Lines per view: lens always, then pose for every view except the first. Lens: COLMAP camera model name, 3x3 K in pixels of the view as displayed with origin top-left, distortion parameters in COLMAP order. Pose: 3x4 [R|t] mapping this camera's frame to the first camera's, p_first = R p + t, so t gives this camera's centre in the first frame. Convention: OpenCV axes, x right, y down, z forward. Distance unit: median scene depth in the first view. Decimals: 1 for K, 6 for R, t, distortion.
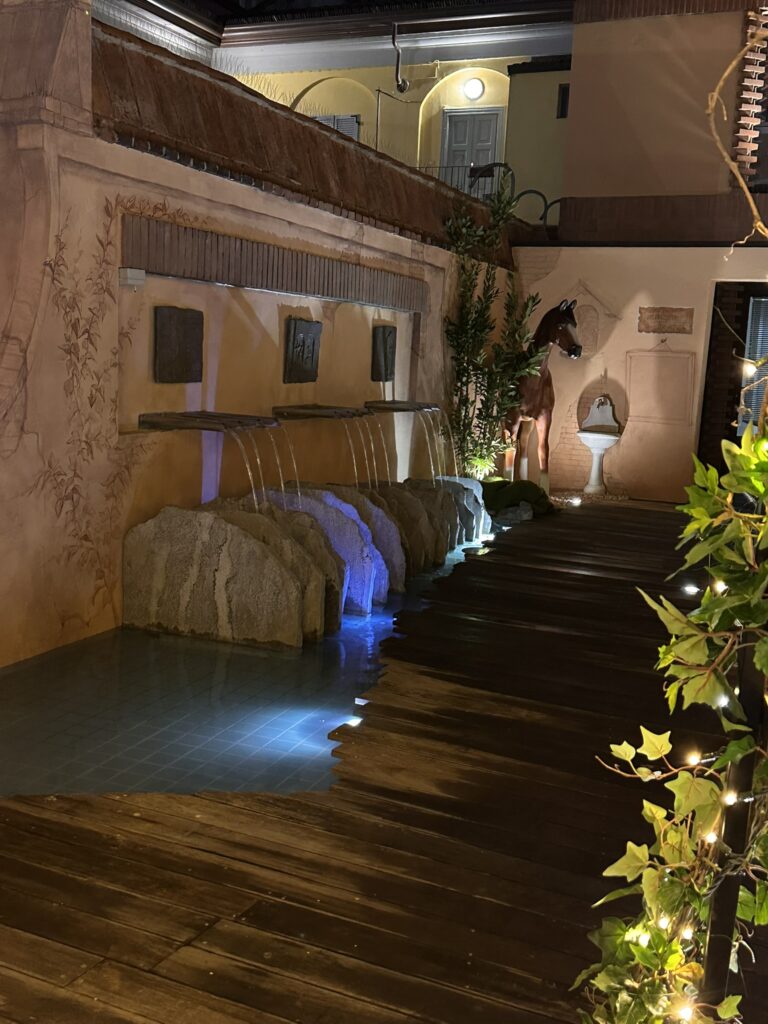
lens RADIAL K [[1165.9, 0, 389.4], [0, 1165.9, 516.5], [0, 0, 1]] dist [0.056700, 0.000000]
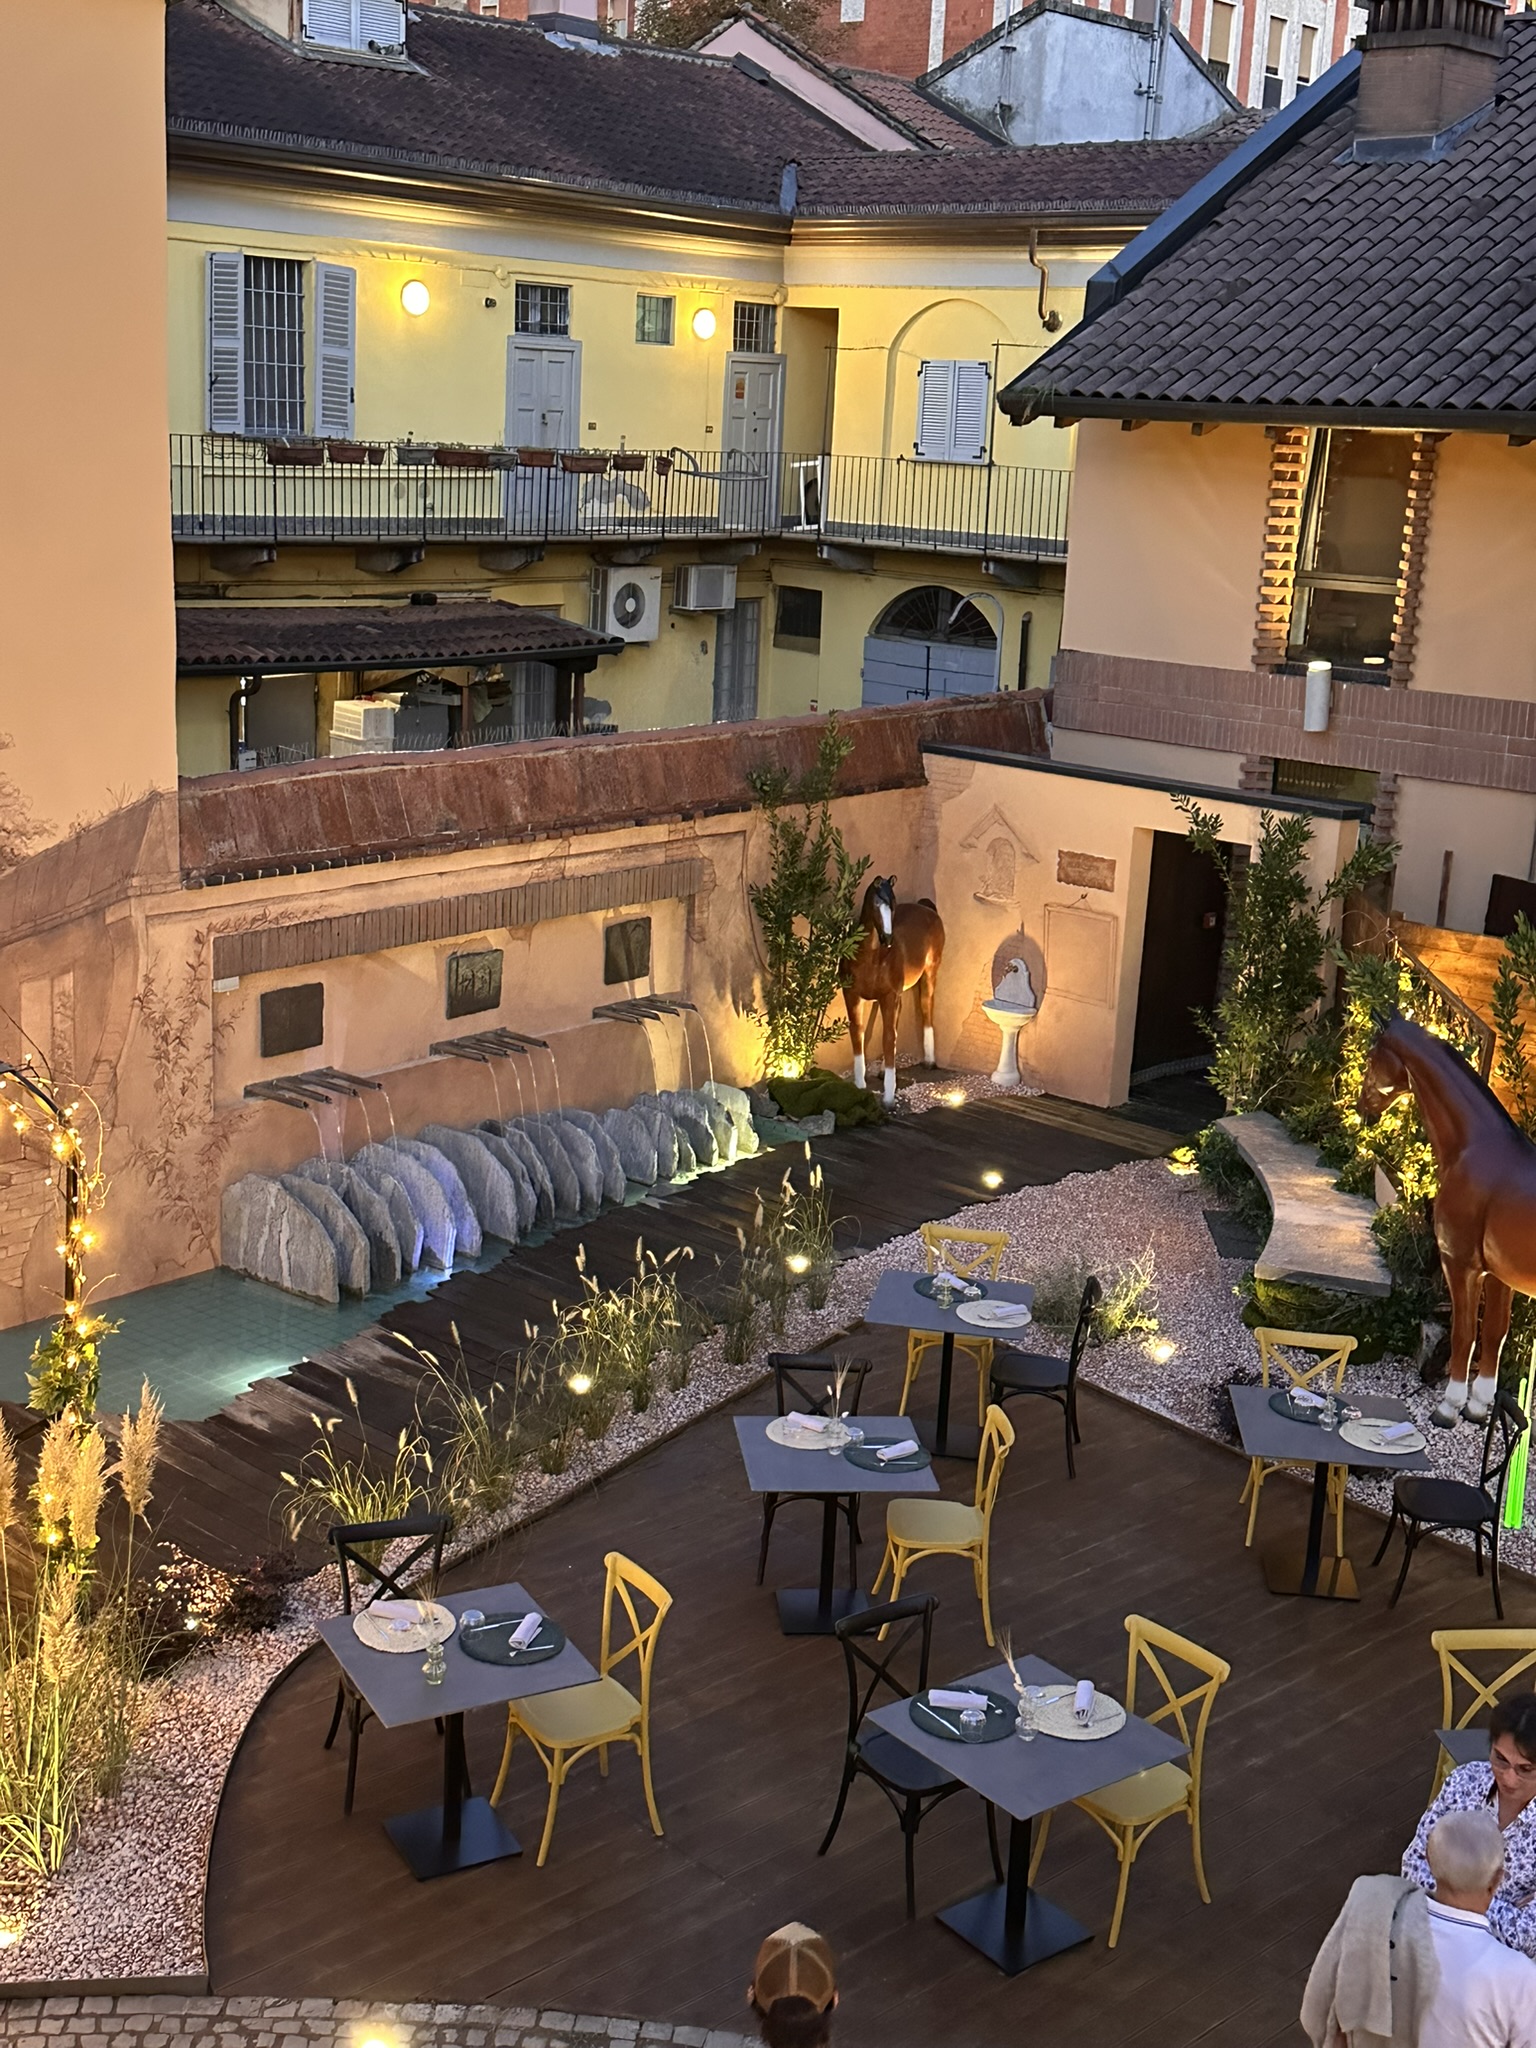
lens RADIAL K [[2572.5, 0, 780.3], [0, 2572.5, 1028.1], [0, 0, 1]] dist [0.144130, 0.000000]
pose [[0.953059, 0.068164, -0.295014, 0.862224], [-0.042470, 0.994793, 0.092648, -0.333751], [0.299793, -0.075770, 0.950991, -1.057797]]
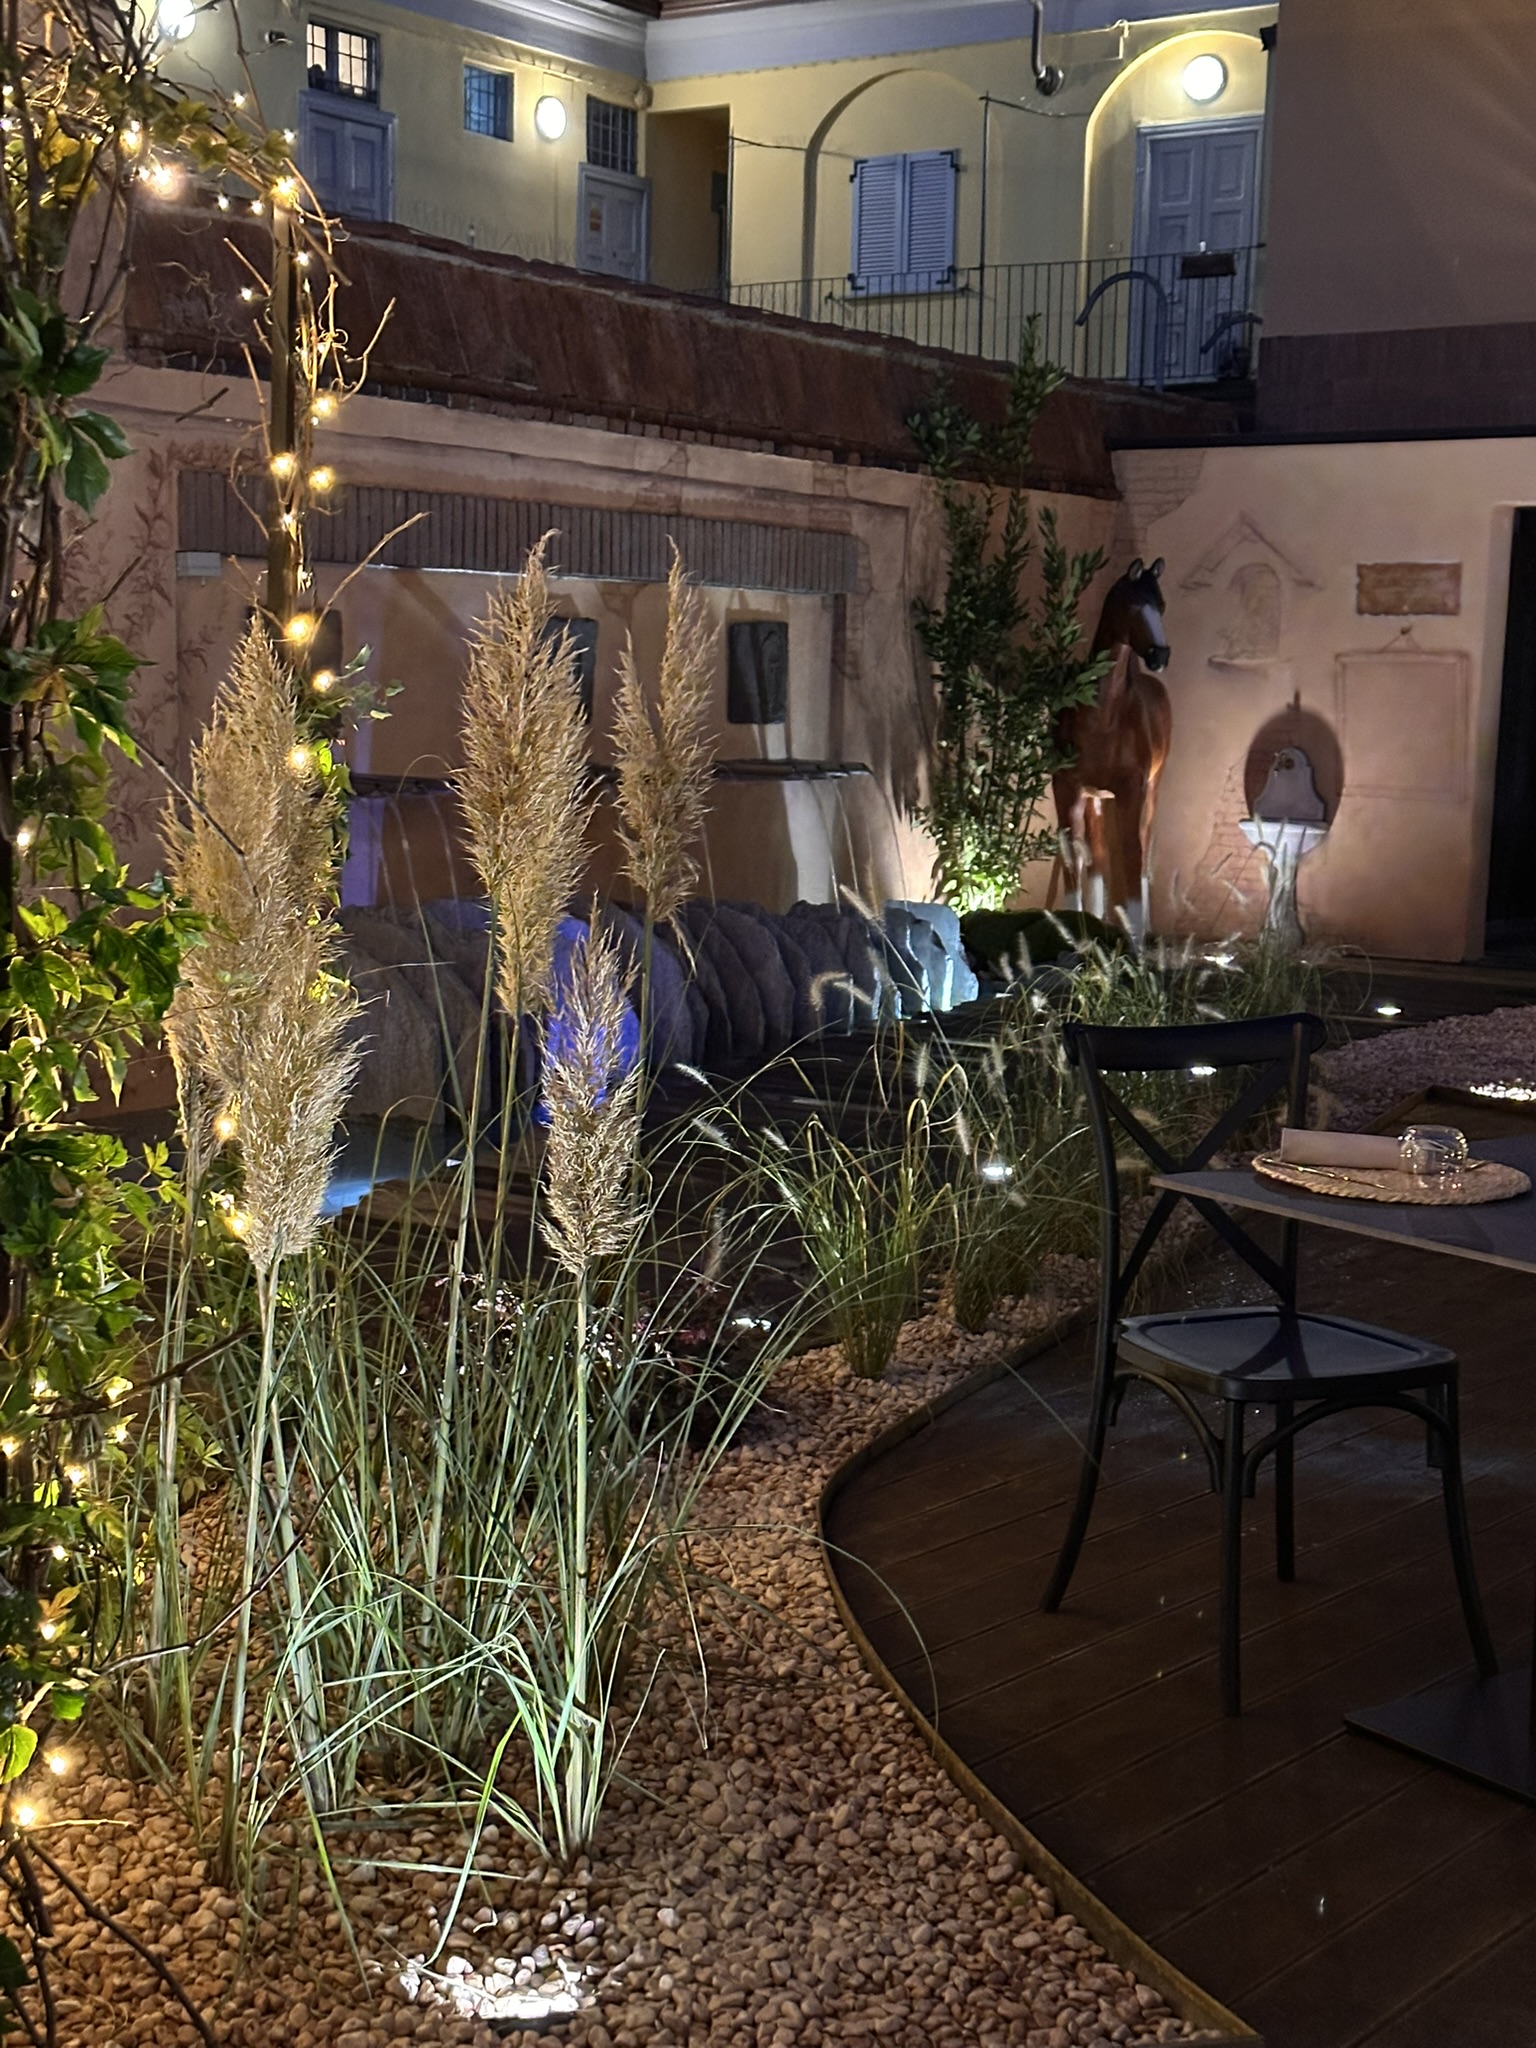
lens RADIAL K [[3063.9, 0, 748.8], [0, 3063.9, 1018.2], [0, 0, 1]] dist [0.103264, 0.000000]
pose [[0.983801, -0.008857, -0.179045, 0.303740], [0.003183, 0.999484, -0.031955, 0.082684], [0.179236, 0.030868, 0.983322, -0.493771]]
